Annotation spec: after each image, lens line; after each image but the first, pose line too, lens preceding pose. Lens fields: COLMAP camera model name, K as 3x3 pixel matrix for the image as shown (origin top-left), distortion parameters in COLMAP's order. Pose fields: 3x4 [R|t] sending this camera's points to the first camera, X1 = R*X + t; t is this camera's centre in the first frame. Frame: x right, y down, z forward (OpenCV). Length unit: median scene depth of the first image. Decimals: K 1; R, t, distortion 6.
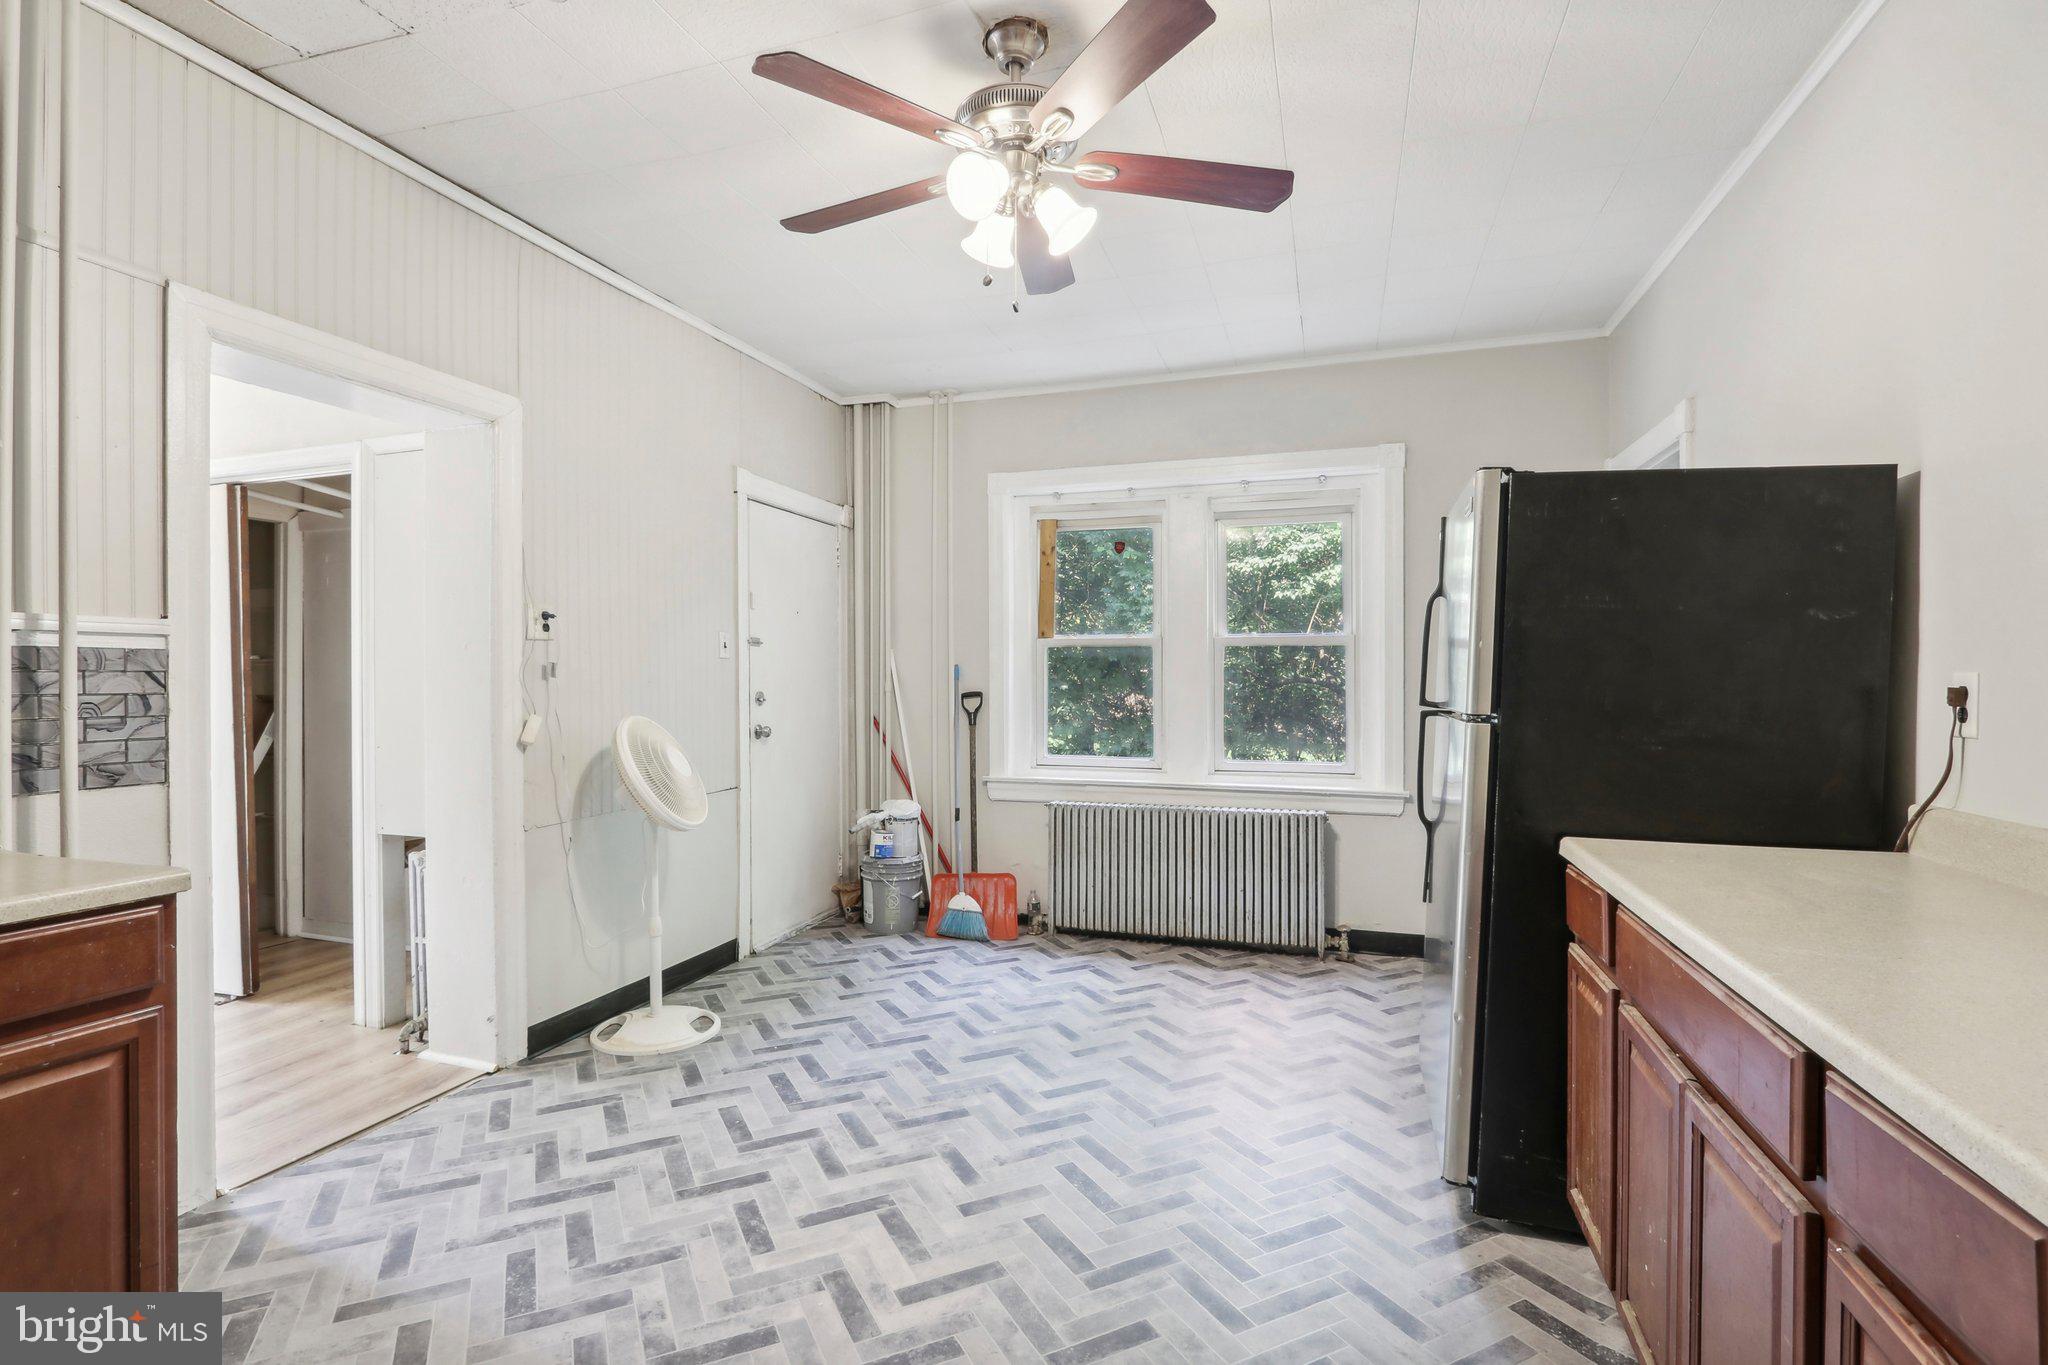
lens RADIAL K [[966.9, 0, 1008.9], [0, 966.9, 685.6], [0, 0, 1]] dist [-0.021077, 0.001107]
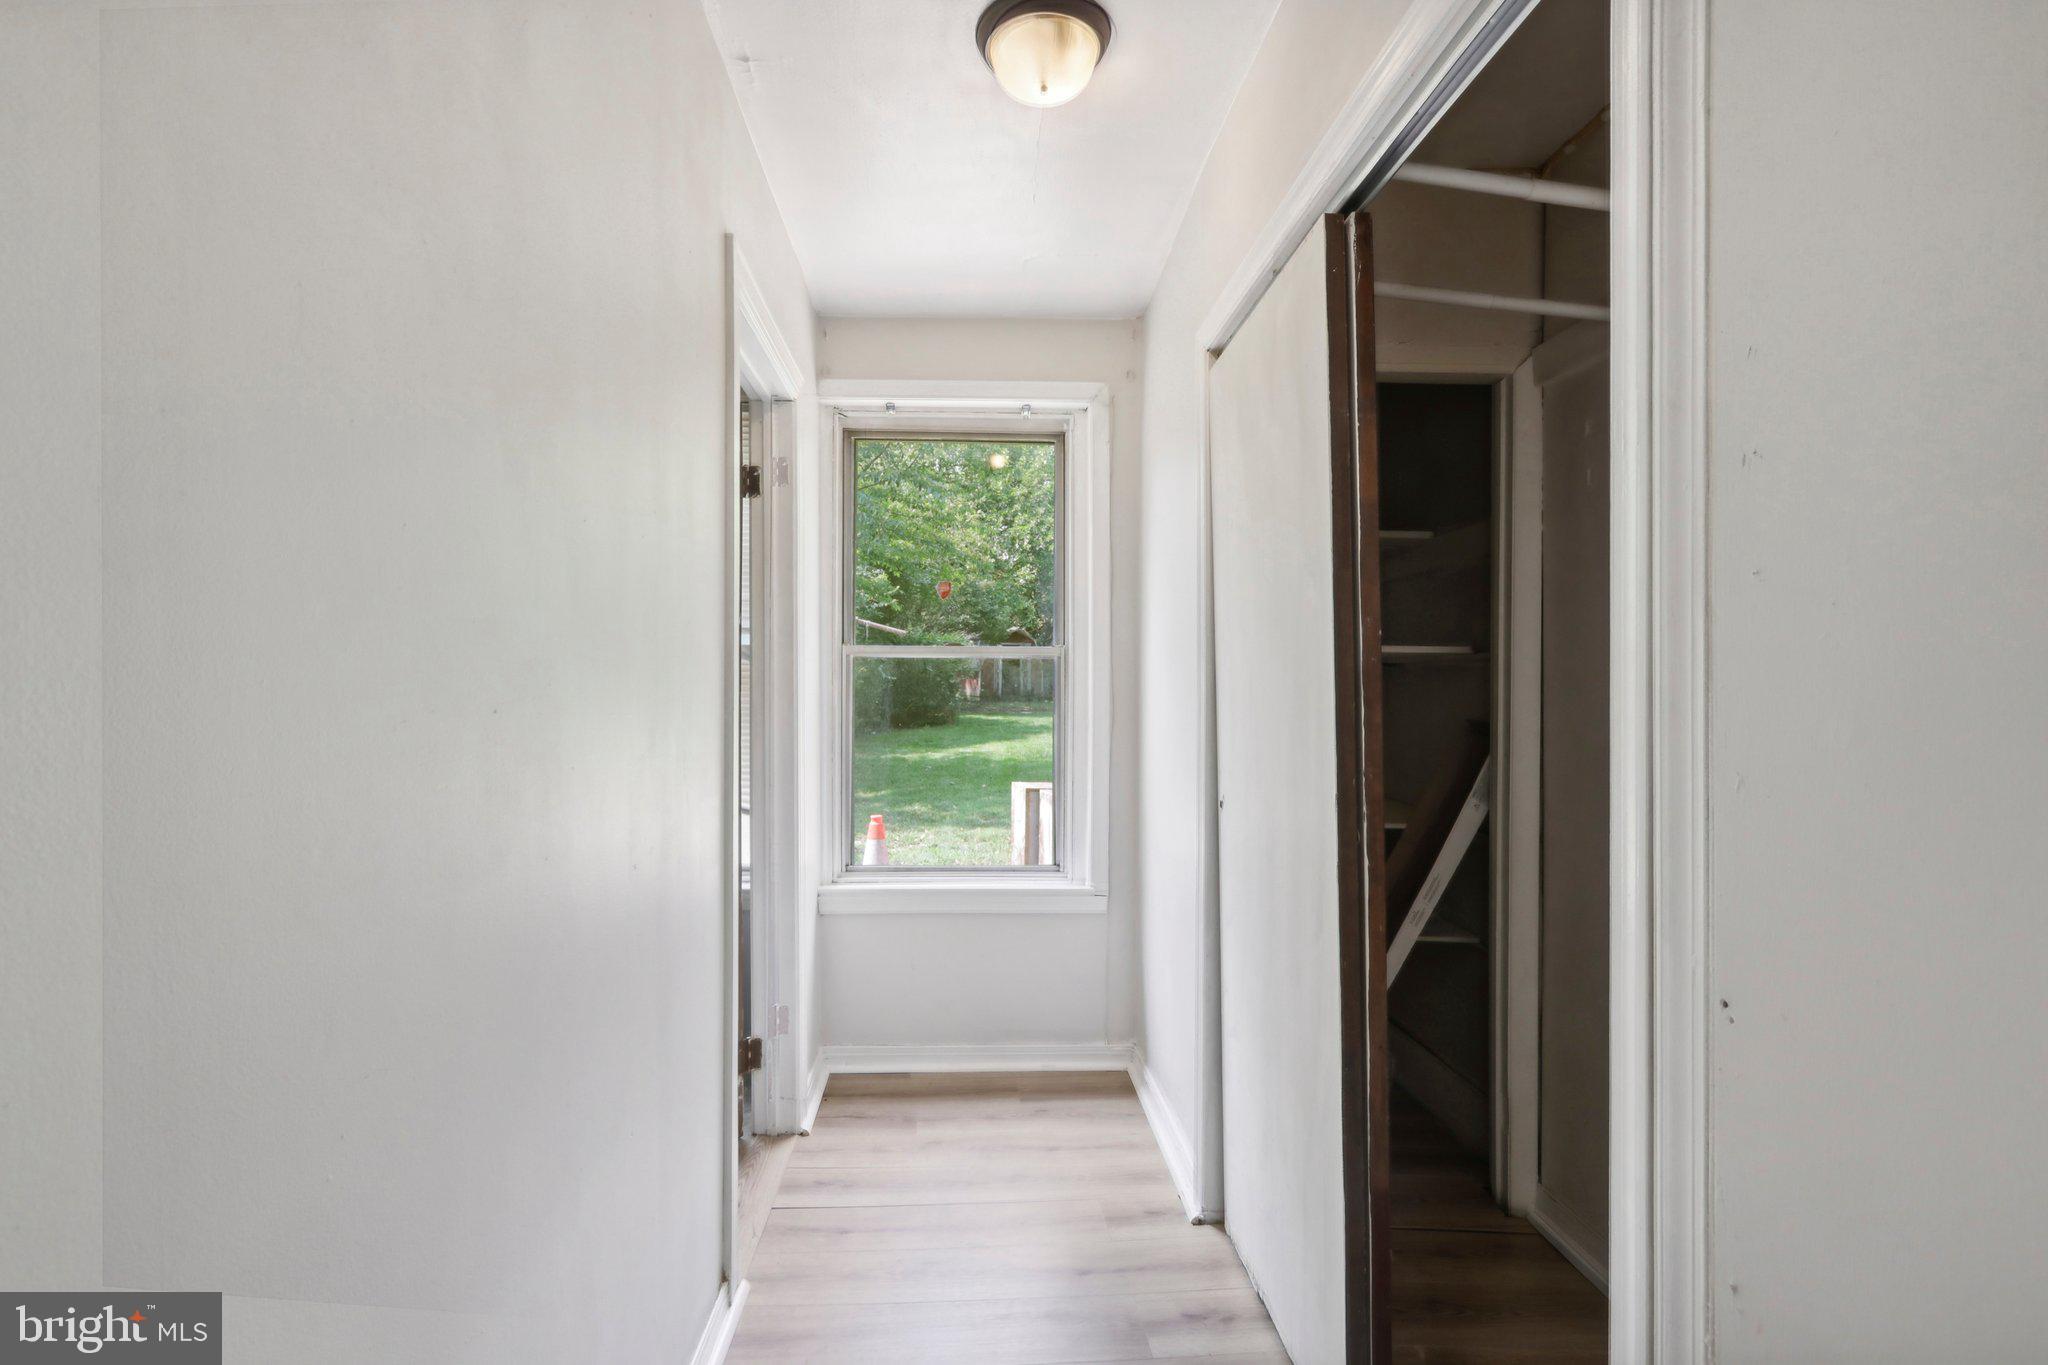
lens RADIAL K [[966.9, 0, 1023.8], [0, 966.9, 686.4], [0, 0, 1]] dist [-0.021077, 0.001107]
pose [[0.372058, -0.003578, -0.928203, -0.389254], [-0.007431, 0.999949, -0.006833, -0.002726], [0.928180, 0.009439, 0.372012, 0.583016]]
